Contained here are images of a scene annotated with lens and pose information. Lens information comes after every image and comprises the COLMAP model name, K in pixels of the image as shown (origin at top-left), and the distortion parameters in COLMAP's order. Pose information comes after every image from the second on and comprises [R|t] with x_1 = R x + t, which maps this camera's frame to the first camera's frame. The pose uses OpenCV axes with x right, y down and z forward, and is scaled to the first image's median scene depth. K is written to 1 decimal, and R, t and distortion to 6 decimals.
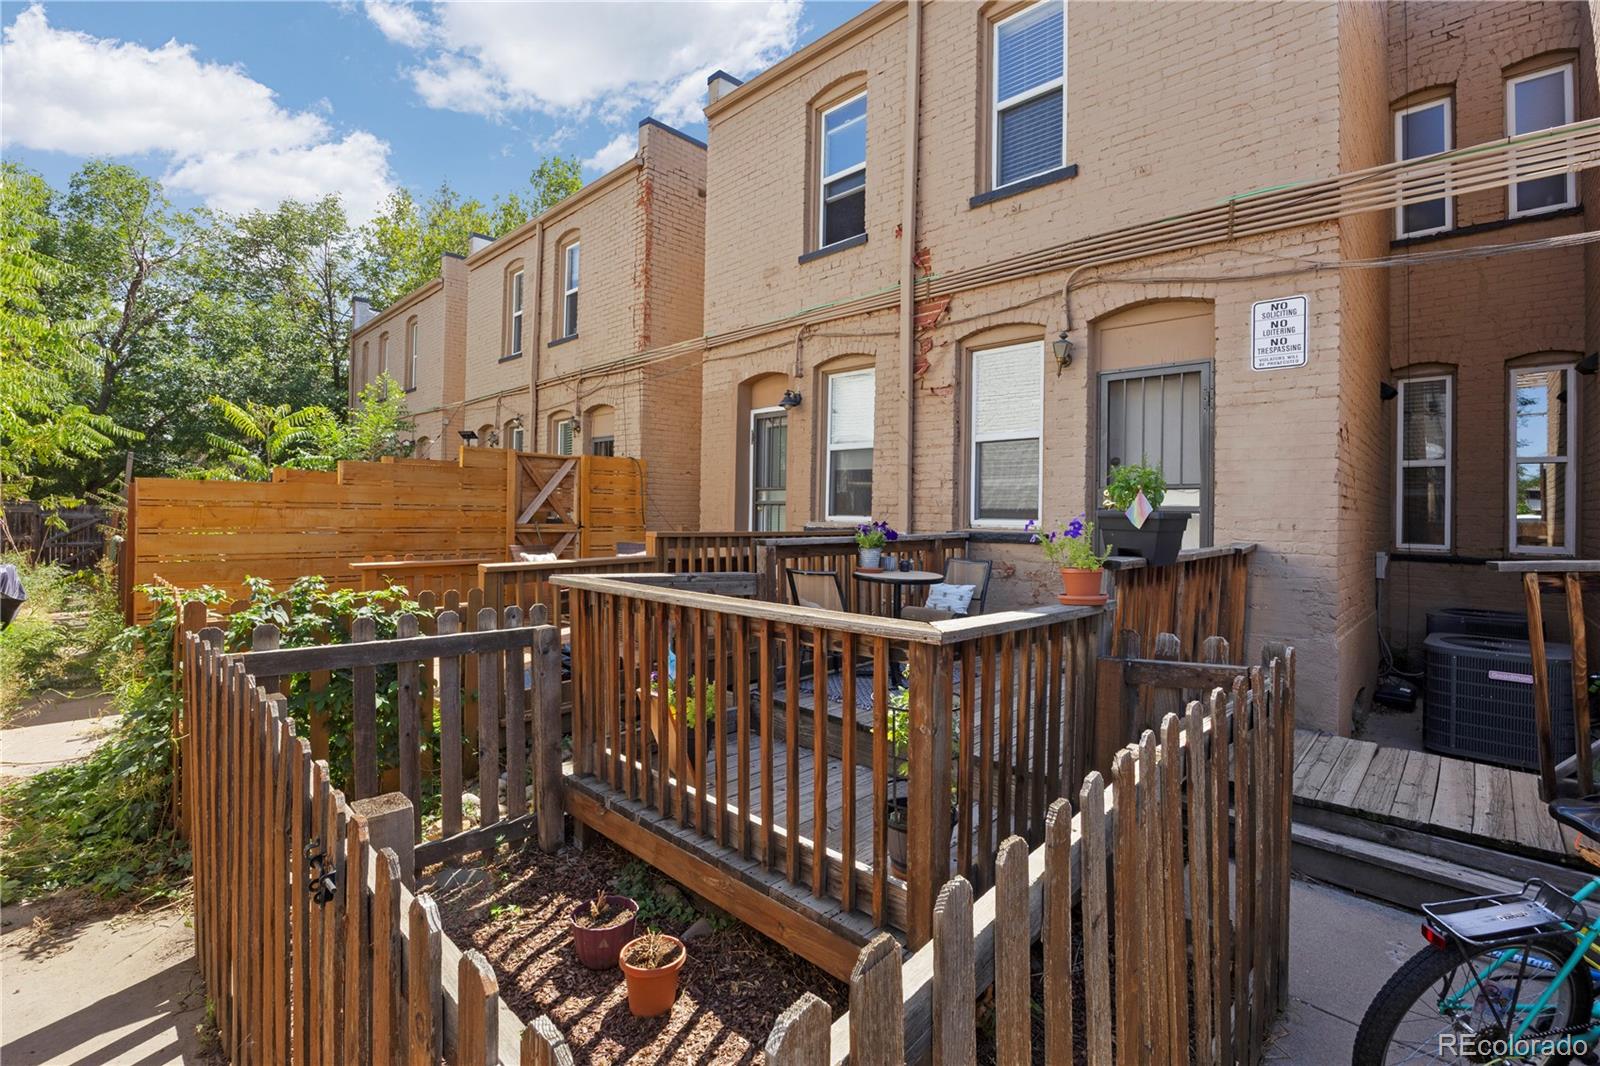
lens RADIAL K [[715.3, 0, 809.0], [0, 715.3, 510.3], [0, 0, 1]] dist [-0.013800, 0.000247]
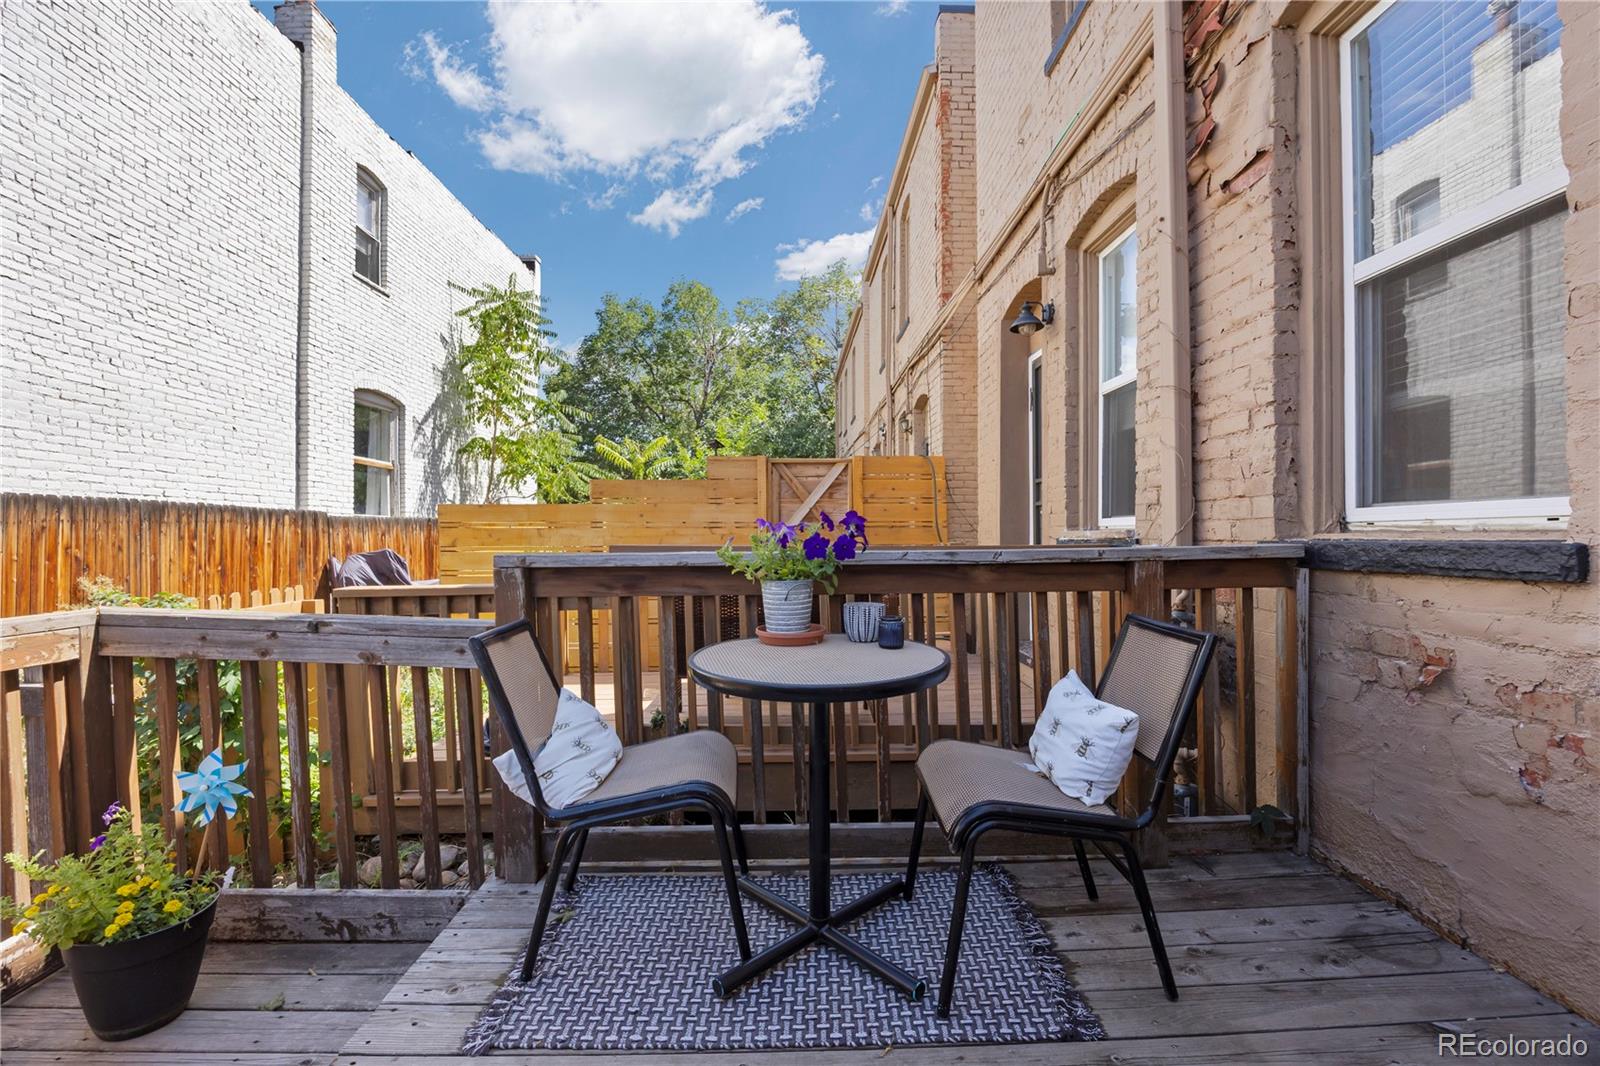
lens RADIAL K [[715.3, 0, 794.3], [0, 715.3, 534.4], [0, 0, 1]] dist [-0.013800, 0.000247]
pose [[0.705327, -0.019104, -0.708625, 0.275567], [0.014670, 0.999816, -0.012352, 0.025371], [0.708730, -0.001683, 0.705477, 0.545293]]
